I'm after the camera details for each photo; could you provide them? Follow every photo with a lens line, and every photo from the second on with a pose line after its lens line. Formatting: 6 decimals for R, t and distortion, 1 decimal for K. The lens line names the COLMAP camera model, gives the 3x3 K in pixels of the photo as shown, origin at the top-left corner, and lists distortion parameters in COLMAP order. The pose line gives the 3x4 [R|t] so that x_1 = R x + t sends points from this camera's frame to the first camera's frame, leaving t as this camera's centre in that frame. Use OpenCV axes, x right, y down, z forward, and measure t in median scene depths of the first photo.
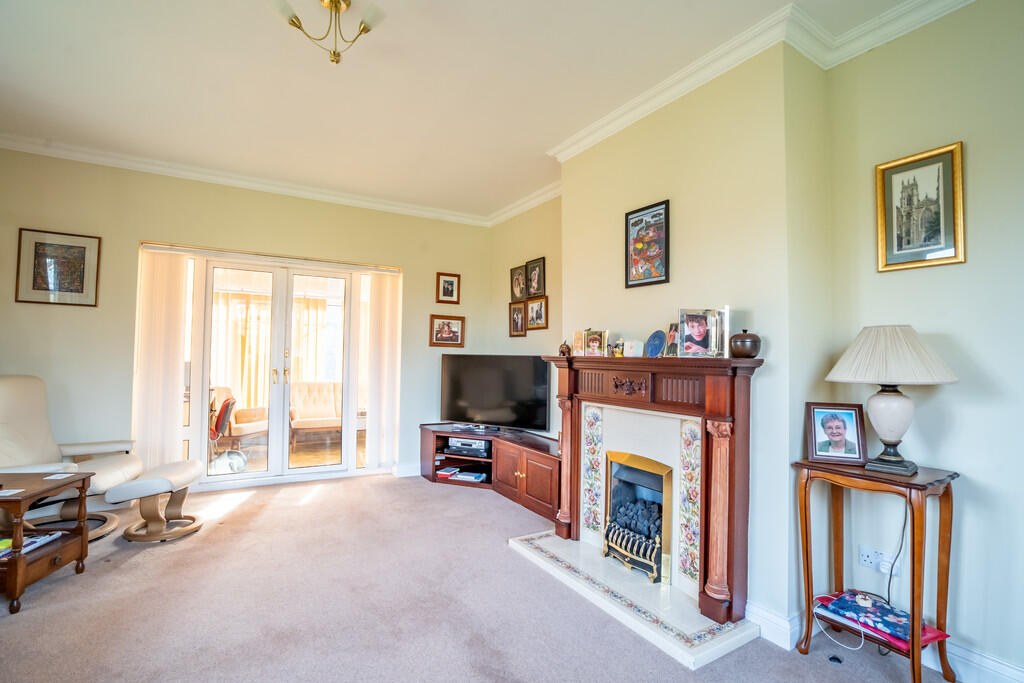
lens RADIAL K [[475.4, 0, 514.3], [0, 475.4, 342.9], [0, 0, 1]] dist [-0.063172, 0.026075]
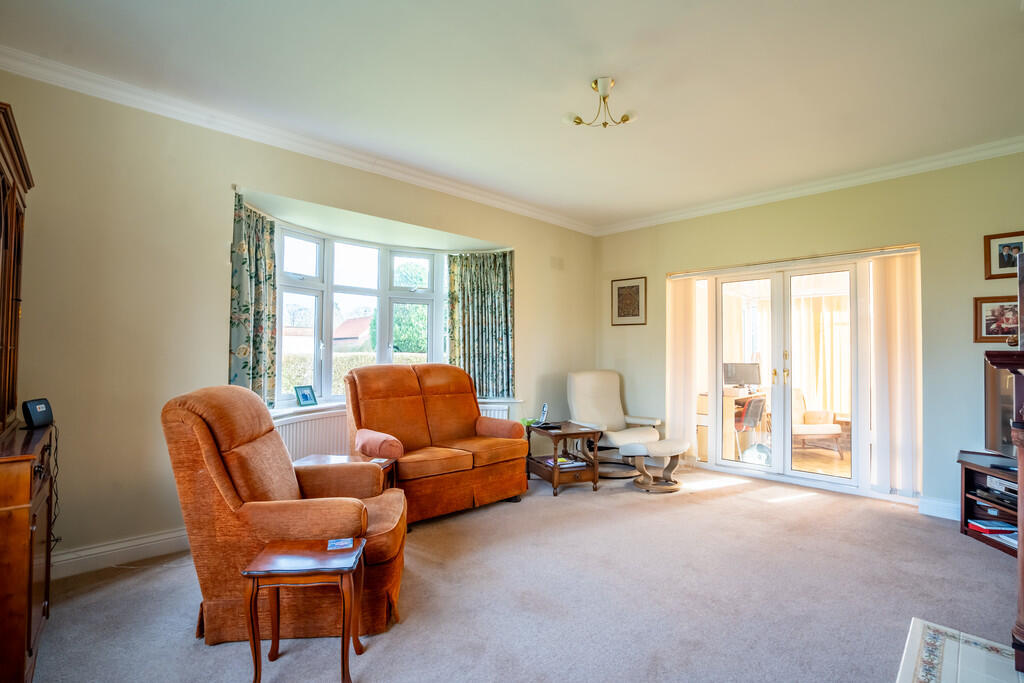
lens RADIAL K [[475.4, 0, 514.3], [0, 475.4, 342.9], [0, 0, 1]] dist [-0.063172, 0.026075]
pose [[0.237727, -0.035248, -0.970692, 0.381247], [0.026662, 0.999202, -0.029754, 0.011294], [0.970966, -0.018807, 0.238477, 0.199971]]
